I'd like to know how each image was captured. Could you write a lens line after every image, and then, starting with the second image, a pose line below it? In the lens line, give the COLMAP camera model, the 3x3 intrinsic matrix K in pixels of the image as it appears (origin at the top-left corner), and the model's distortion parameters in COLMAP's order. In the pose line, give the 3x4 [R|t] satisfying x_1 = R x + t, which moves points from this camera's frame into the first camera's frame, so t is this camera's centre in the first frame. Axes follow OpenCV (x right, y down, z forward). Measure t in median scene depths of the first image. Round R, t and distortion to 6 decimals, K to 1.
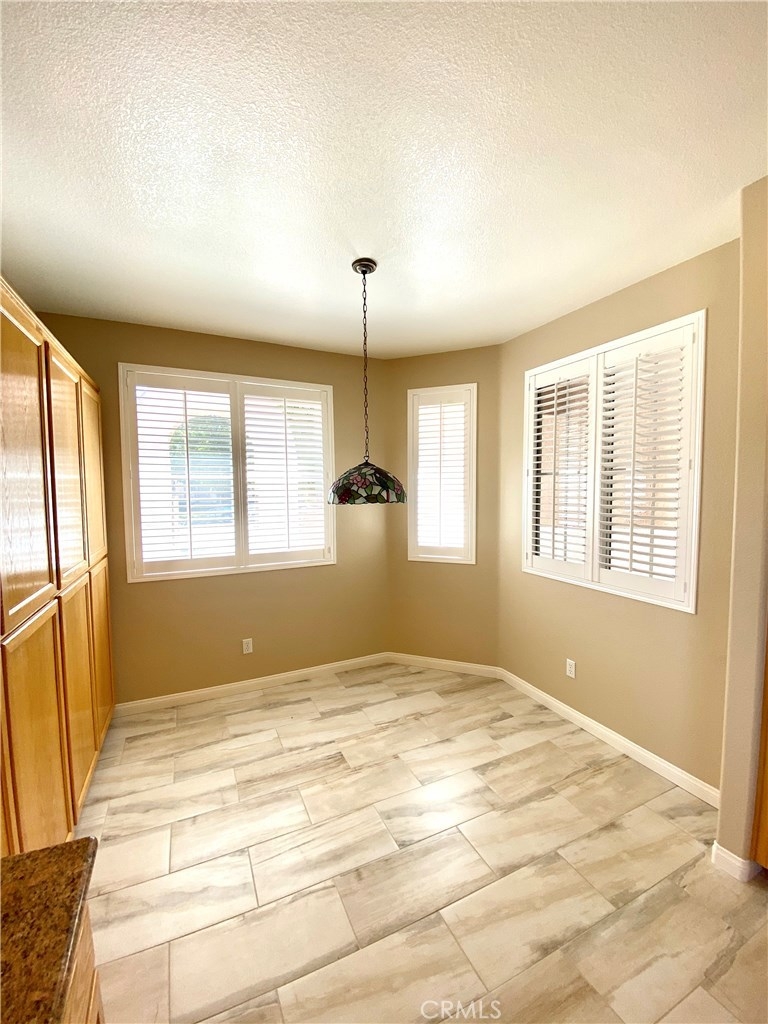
lens RADIAL K [[425.4, 0, 384.0], [0, 425.4, 512.0], [0, 0, 1]] dist [0.037686, -0.024954]
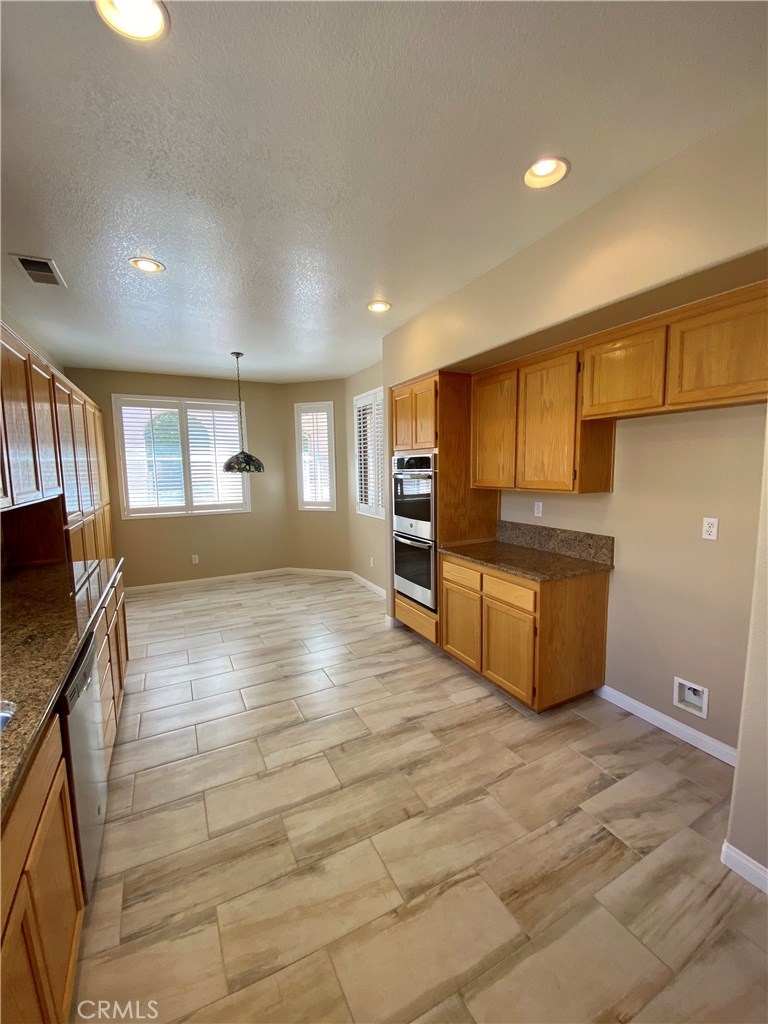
lens RADIAL K [[418.6, 0, 404.5], [0, 418.6, 515.7], [0, 0, 1]] dist [-0.026371, -0.000085]
pose [[0.996541, -0.011743, 0.082273, 0.402827], [0.006648, 0.998058, 0.061932, 0.049354], [-0.082840, -0.061171, 0.994684, -0.746789]]
